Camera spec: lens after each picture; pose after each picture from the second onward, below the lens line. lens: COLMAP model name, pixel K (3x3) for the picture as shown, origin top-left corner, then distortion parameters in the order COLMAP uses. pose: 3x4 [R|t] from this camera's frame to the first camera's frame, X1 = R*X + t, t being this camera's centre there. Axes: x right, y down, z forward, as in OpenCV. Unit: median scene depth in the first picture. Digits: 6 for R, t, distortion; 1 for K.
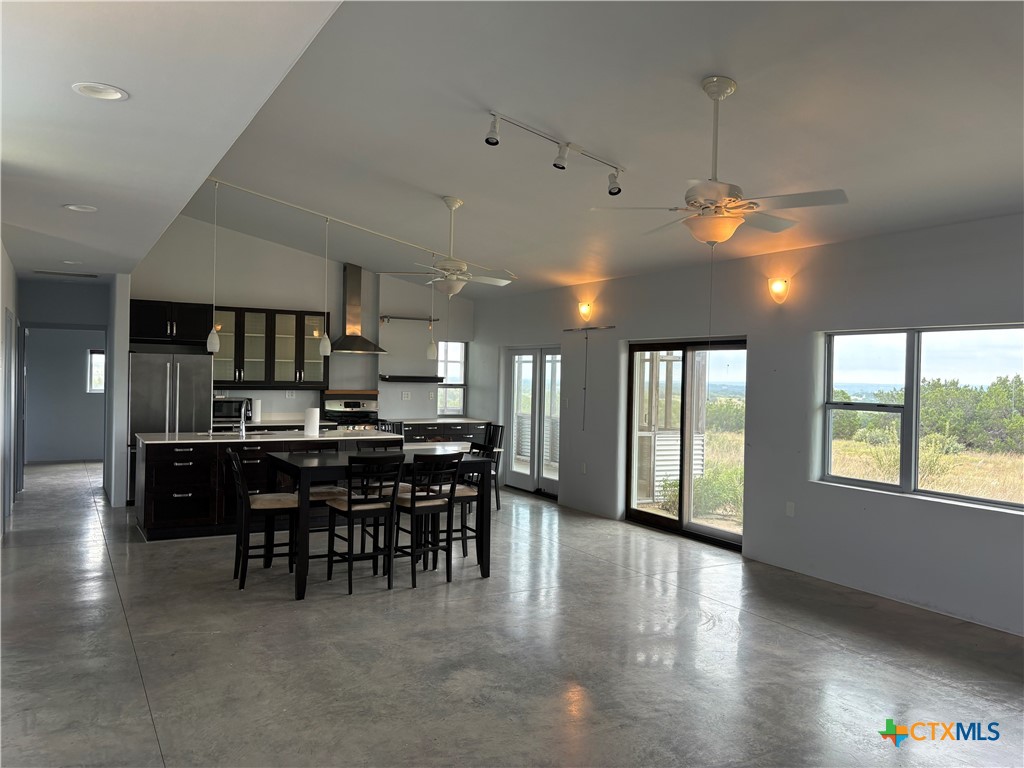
lens RADIAL K [[798.2, 0, 512.0], [0, 798.2, 384.0], [0, 0, 1]] dist [0.040854, -0.000783]
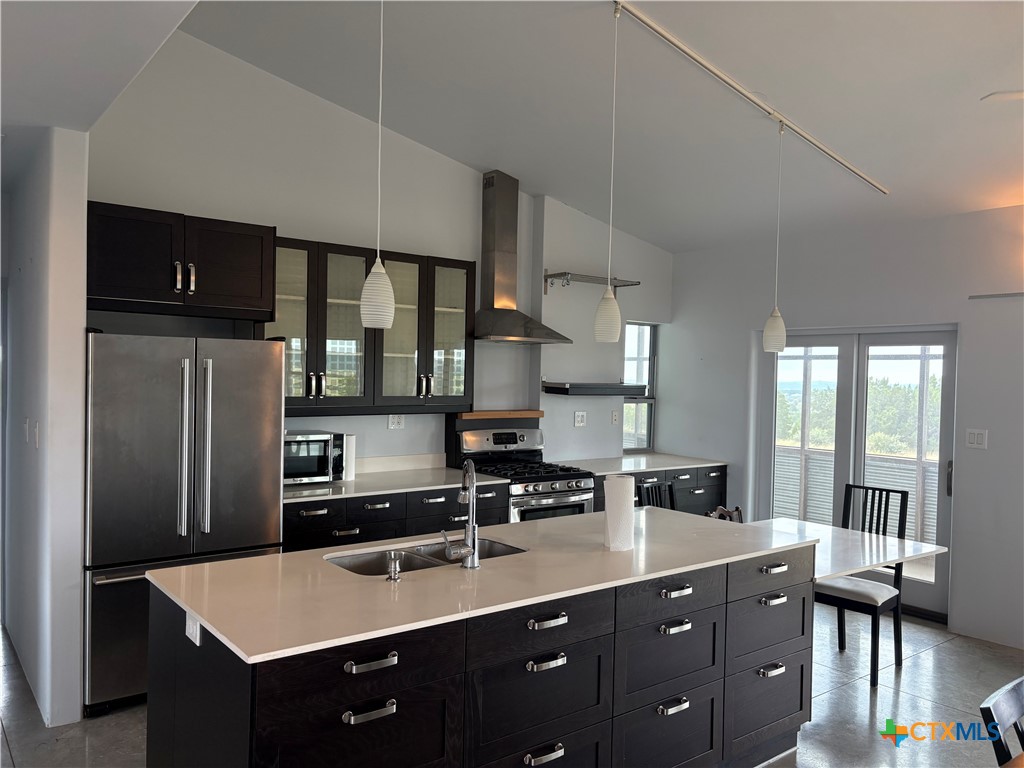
lens RADIAL K [[780.9, 0, 520.1], [0, 780.9, 380.7], [0, 0, 1]] dist [0.051800, -0.044688]
pose [[0.988332, -0.002331, 0.152299, -0.264435], [0.002506, 0.999996, -0.000963, -0.011798], [-0.152296, 0.001333, 0.988334, 0.475283]]
